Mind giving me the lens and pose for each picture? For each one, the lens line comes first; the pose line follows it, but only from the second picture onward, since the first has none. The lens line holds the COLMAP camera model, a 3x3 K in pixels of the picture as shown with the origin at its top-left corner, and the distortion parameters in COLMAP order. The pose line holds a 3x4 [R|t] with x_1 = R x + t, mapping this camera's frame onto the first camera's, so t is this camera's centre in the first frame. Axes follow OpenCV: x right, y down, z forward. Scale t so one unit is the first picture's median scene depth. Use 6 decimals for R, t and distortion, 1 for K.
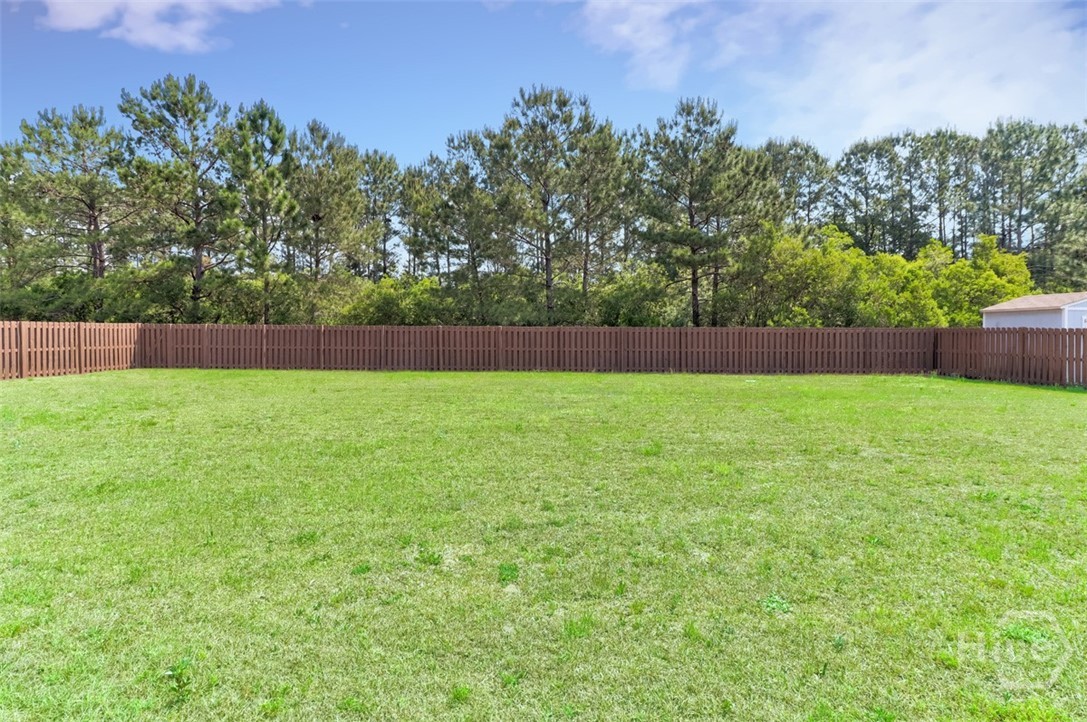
lens RADIAL K [[632.4, 0, 543.3], [0, 632.4, 344.7], [0, 0, 1]] dist [0.010115, -0.001345]
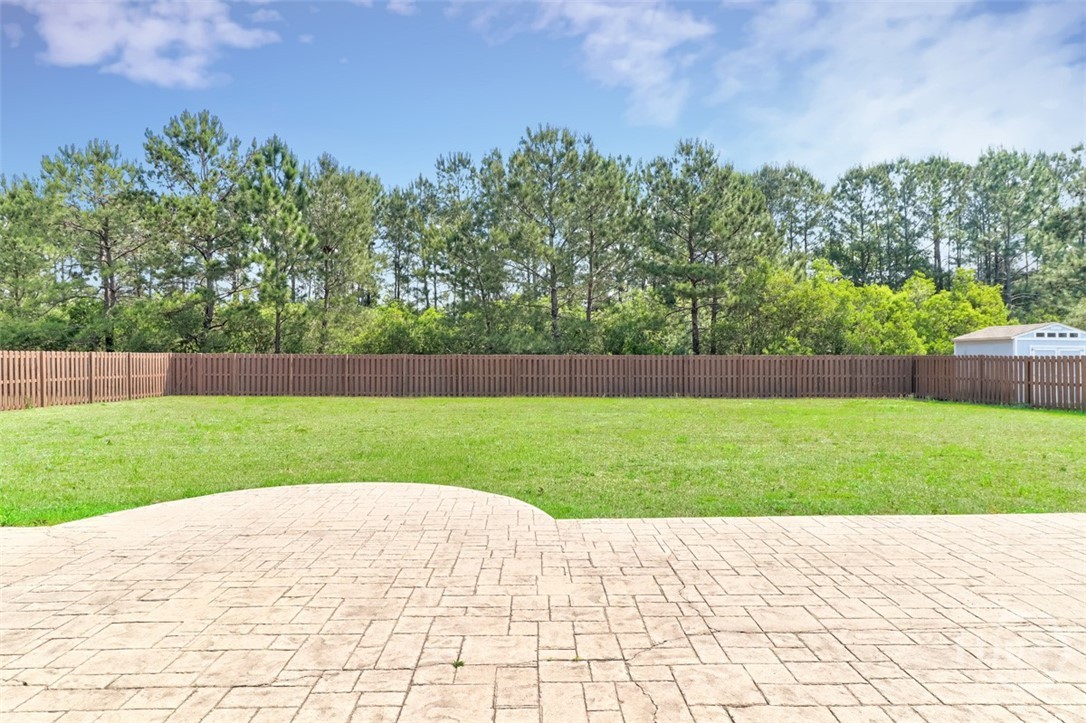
lens RADIAL K [[708.4, 0, 540.8], [0, 708.4, 361.1], [0, 0, 1]] dist [-0.002518, 0.001389]
pose [[0.999520, -0.002818, 0.030843, -0.053012], [0.003379, 0.999830, -0.018150, 0.002910], [-0.030787, 0.018246, 0.999359, -0.166906]]
